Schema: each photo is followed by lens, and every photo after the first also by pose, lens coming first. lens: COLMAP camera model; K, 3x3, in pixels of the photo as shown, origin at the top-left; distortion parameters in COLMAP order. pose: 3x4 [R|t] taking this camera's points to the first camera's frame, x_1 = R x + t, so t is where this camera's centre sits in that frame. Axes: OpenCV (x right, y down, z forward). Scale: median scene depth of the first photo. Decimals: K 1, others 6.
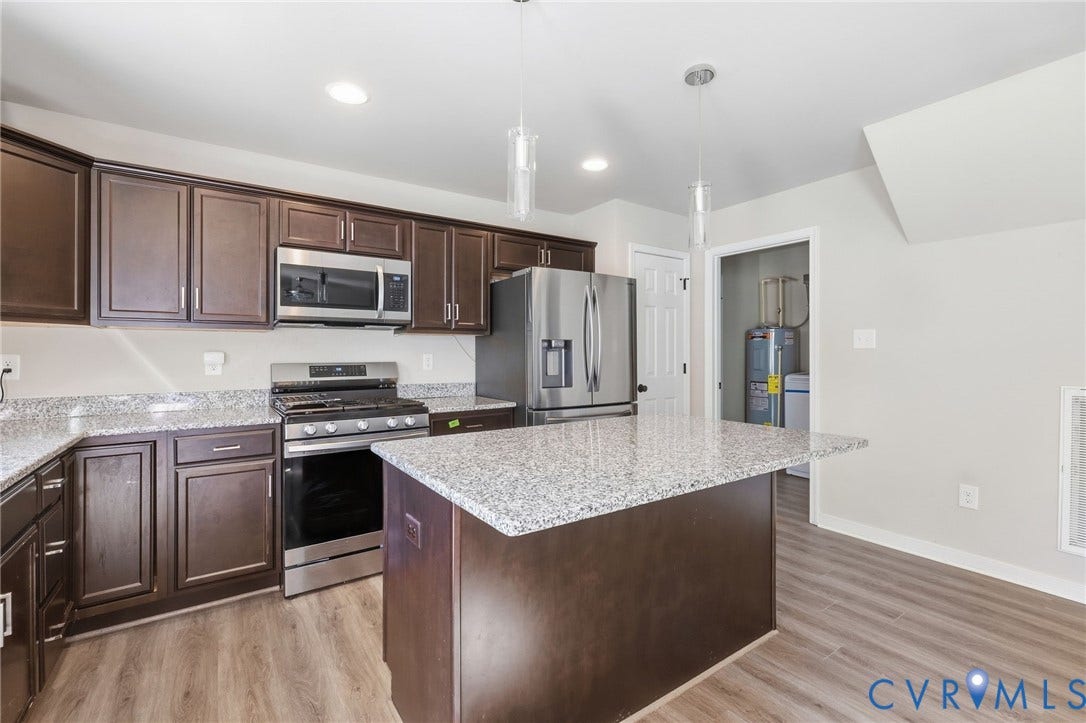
lens RADIAL K [[474.6, 0, 539.6], [0, 474.6, 353.9], [0, 0, 1]] dist [-0.003425, 0.001474]
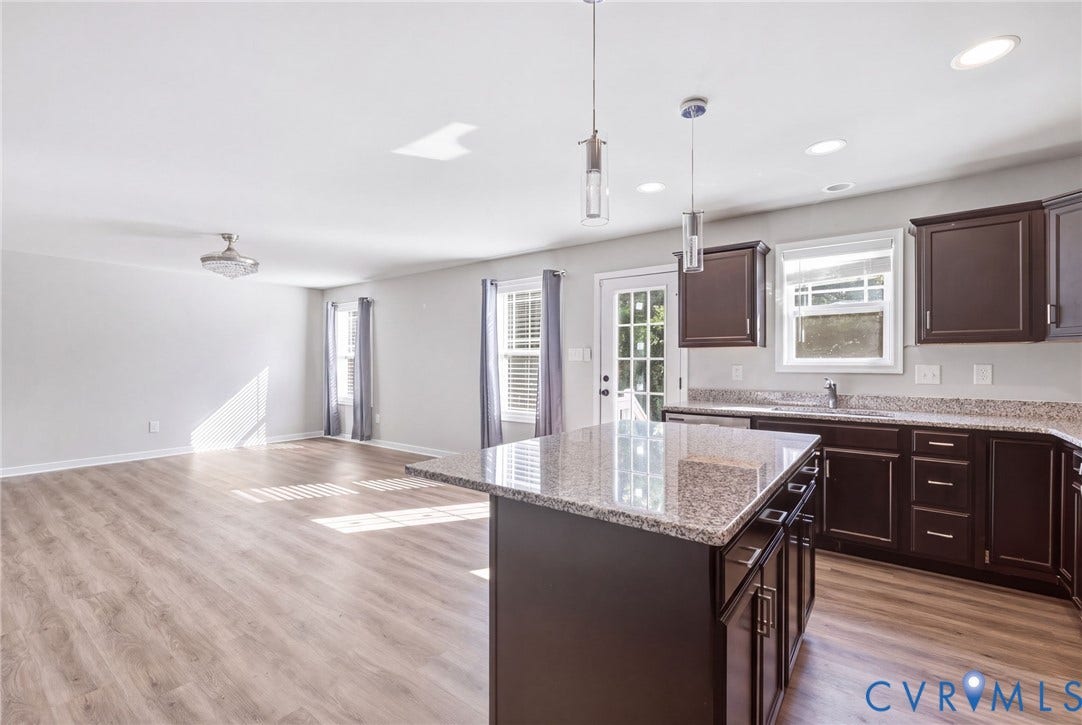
lens RADIAL K [[472.8, 0, 539.0], [0, 472.8, 362.1], [0, 0, 1]] dist [-0.003425, 0.001474]
pose [[-0.947853, 0.001190, -0.318704, 0.454032], [0.001008, 0.999999, 0.000735, -0.007579], [0.318705, 0.000375, -0.947854, 1.167750]]
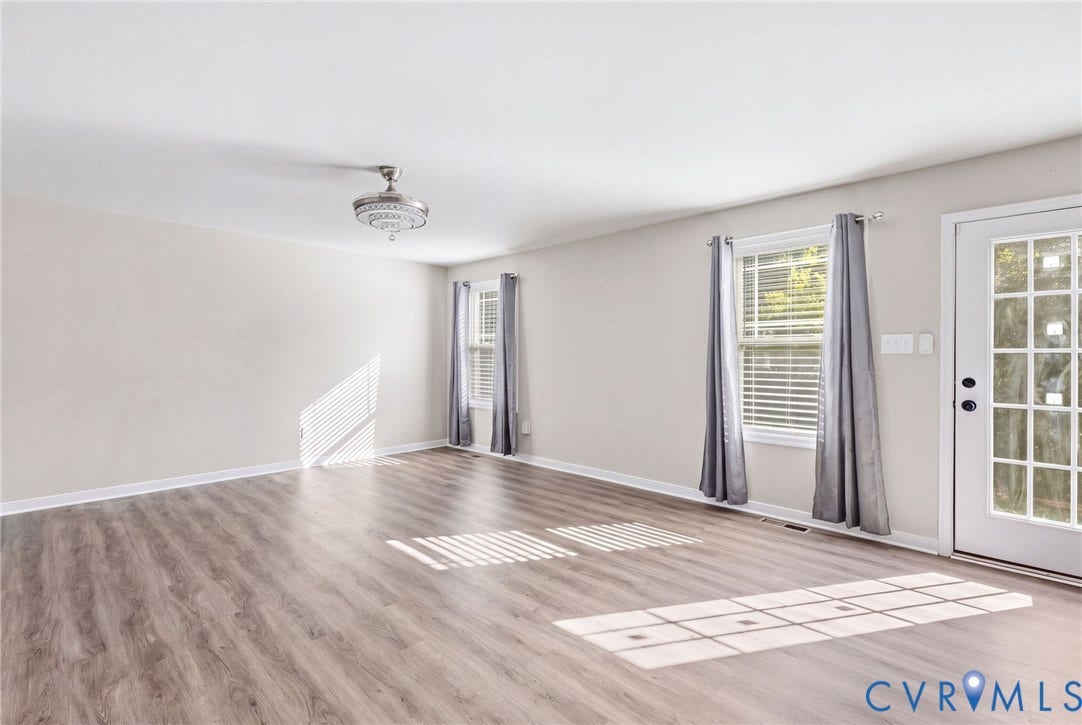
lens RADIAL K [[472.8, 0, 534.8], [0, 472.8, 352.5], [0, 0, 1]] dist [-0.003425, 0.001474]
pose [[-0.976979, -0.003922, -0.213298, 0.822127], [-0.002566, 0.999975, -0.006632, -0.004392], [0.213319, -0.005932, -0.976965, 0.499515]]
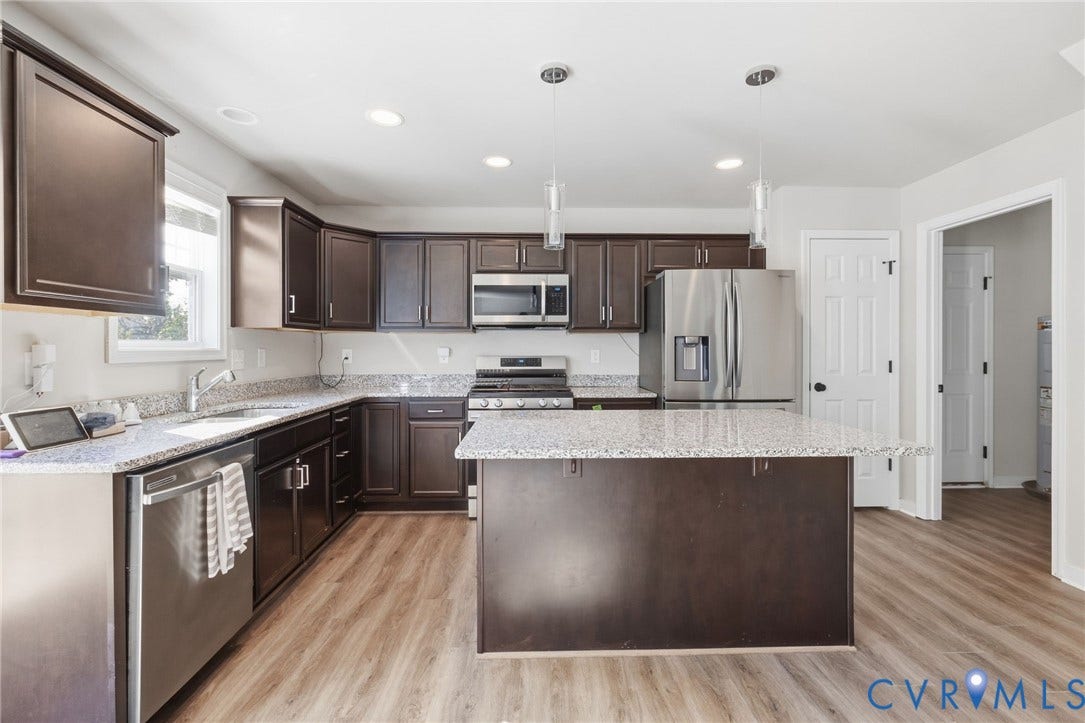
lens RADIAL K [[474.1, 0, 542.8], [0, 474.1, 350.6], [0, 0, 1]] dist [-0.003425, 0.001474]
pose [[0.843918, 0.002581, -0.536466, 0.345255], [-0.000854, 0.999994, 0.003466, -0.000862], [0.536472, -0.002467, 0.843915, -0.078595]]
